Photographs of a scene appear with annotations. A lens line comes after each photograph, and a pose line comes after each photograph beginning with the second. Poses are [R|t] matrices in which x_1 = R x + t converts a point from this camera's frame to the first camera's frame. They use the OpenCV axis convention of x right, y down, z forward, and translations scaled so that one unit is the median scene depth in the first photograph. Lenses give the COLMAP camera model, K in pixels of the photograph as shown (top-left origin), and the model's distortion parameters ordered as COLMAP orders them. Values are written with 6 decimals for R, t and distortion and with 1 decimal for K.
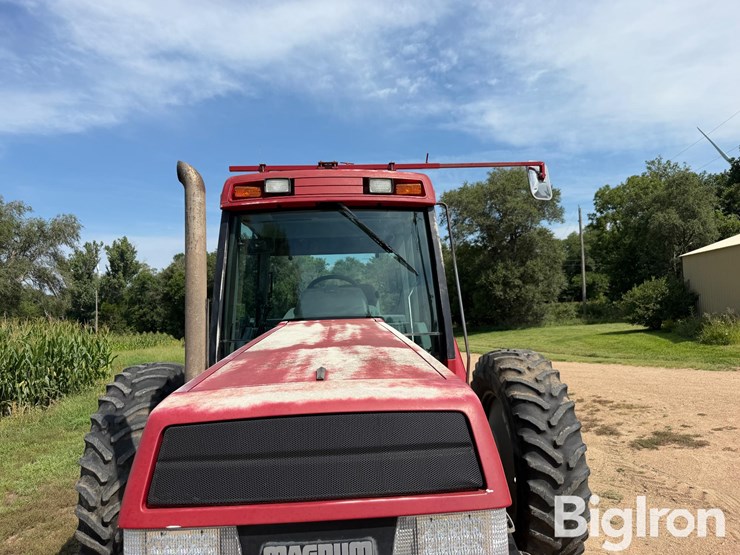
lens RADIAL K [[524.8, 0, 364.7], [0, 524.8, 278.6], [0, 0, 1]] dist [0.040151, -0.055224]
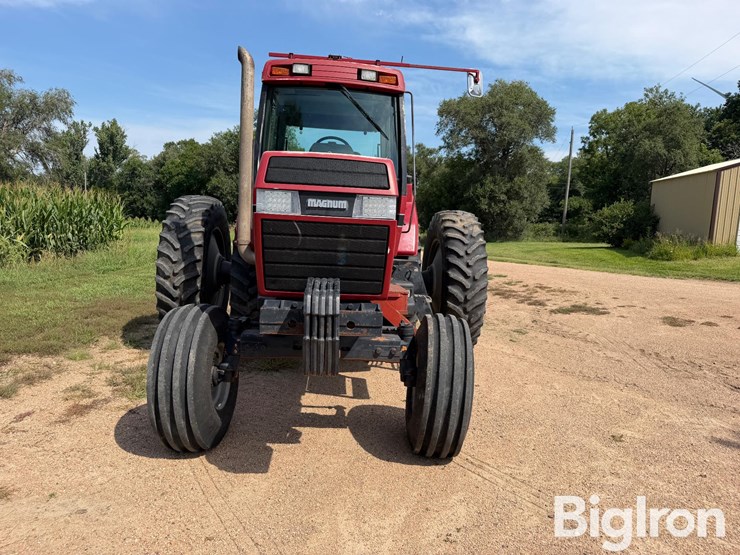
lens RADIAL K [[524.8, 0, 371.5], [0, 524.8, 281.2], [0, 0, 1]] dist [0.040151, -0.055224]
pose [[0.995994, 0.079939, 0.040076, 0.005413], [-0.085717, 0.981147, 0.173216, 0.031252], [-0.025473, -0.175957, 0.984068, -0.133323]]
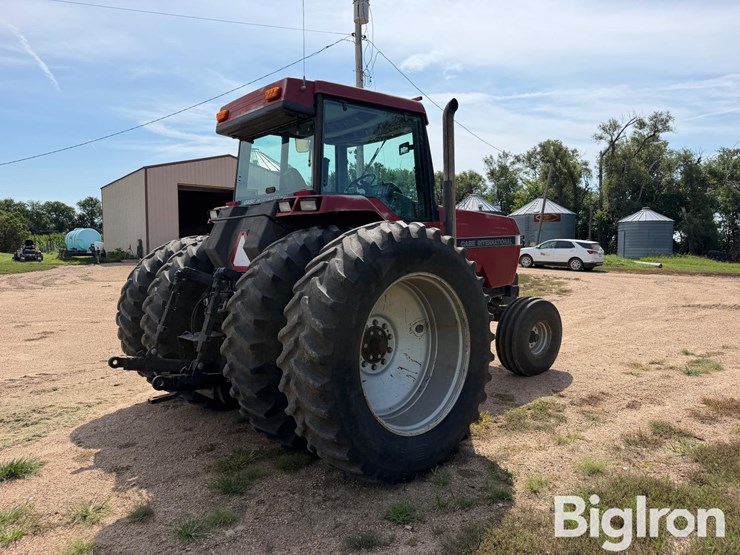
lens RADIAL K [[524.8, 0, 366.7], [0, 524.8, 275.6], [0, 0, 1]] dist [0.040151, -0.055224]
pose [[-0.637068, 0.005234, 0.770790, -0.314940], [-0.009193, 0.999854, -0.014388, 0.080796], [-0.770752, -0.016252, -0.636927, 0.490191]]
